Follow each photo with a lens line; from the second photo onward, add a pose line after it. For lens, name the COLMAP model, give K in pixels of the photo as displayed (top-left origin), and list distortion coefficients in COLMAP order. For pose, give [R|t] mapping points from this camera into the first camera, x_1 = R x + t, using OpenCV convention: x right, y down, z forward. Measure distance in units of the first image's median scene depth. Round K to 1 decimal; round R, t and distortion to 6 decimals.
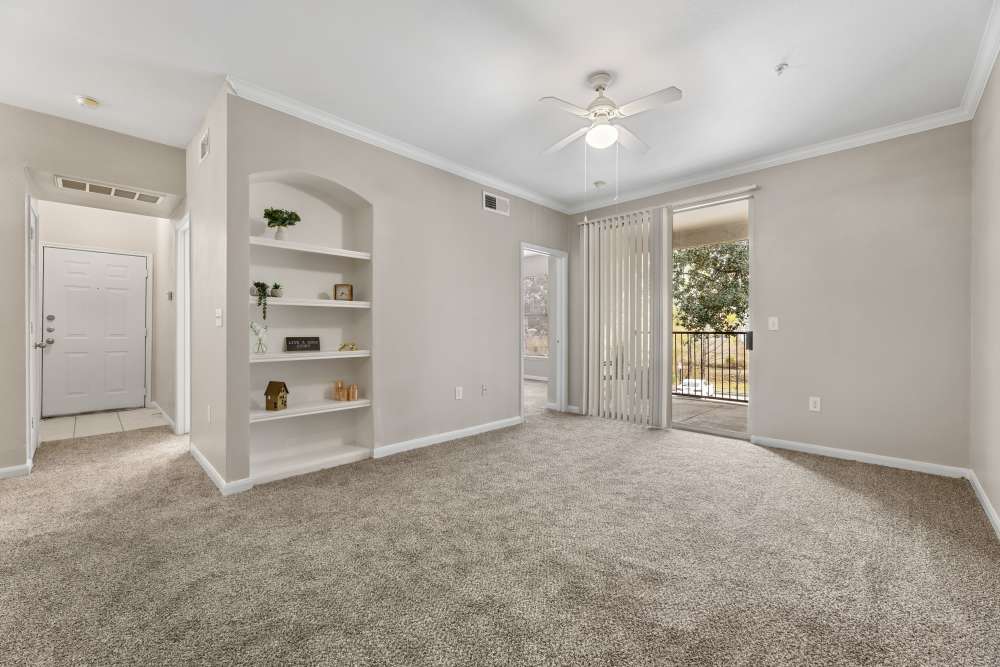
lens RADIAL K [[403.0, 0, 500.0], [0, 403.0, 333.5], [0, 0, 1]] dist [-0.001407, 0.000227]
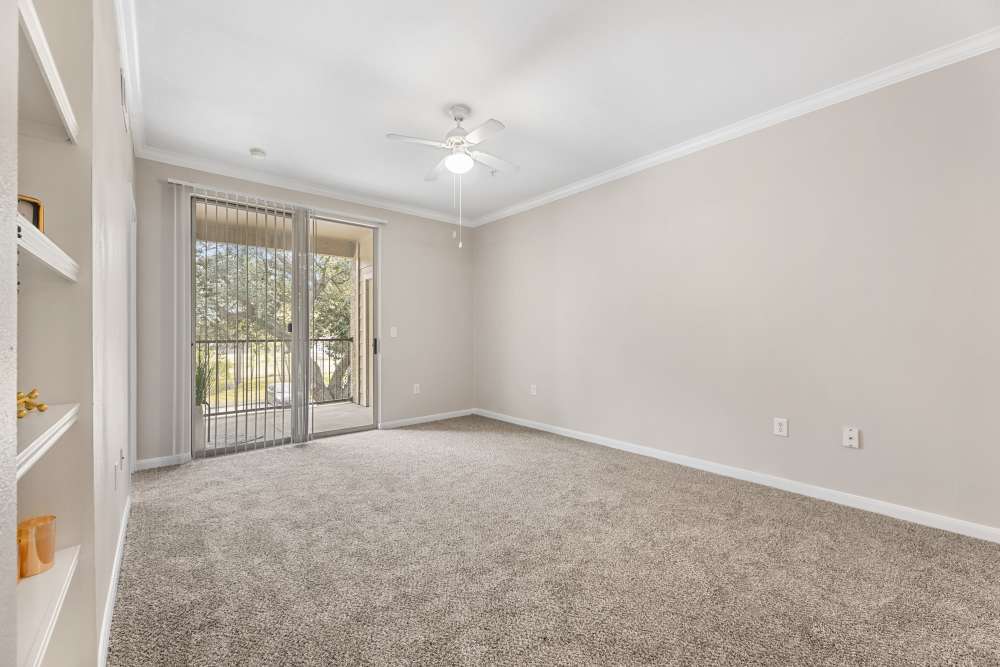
lens RADIAL K [[403.0, 0, 500.0], [0, 403.0, 333.5], [0, 0, 1]] dist [-0.001407, 0.000227]
pose [[0.082751, 0.003185, 0.996565, -0.631711], [0.019412, 0.999800, -0.004807, -0.007296], [-0.996381, 0.019743, 0.082672, 0.596440]]
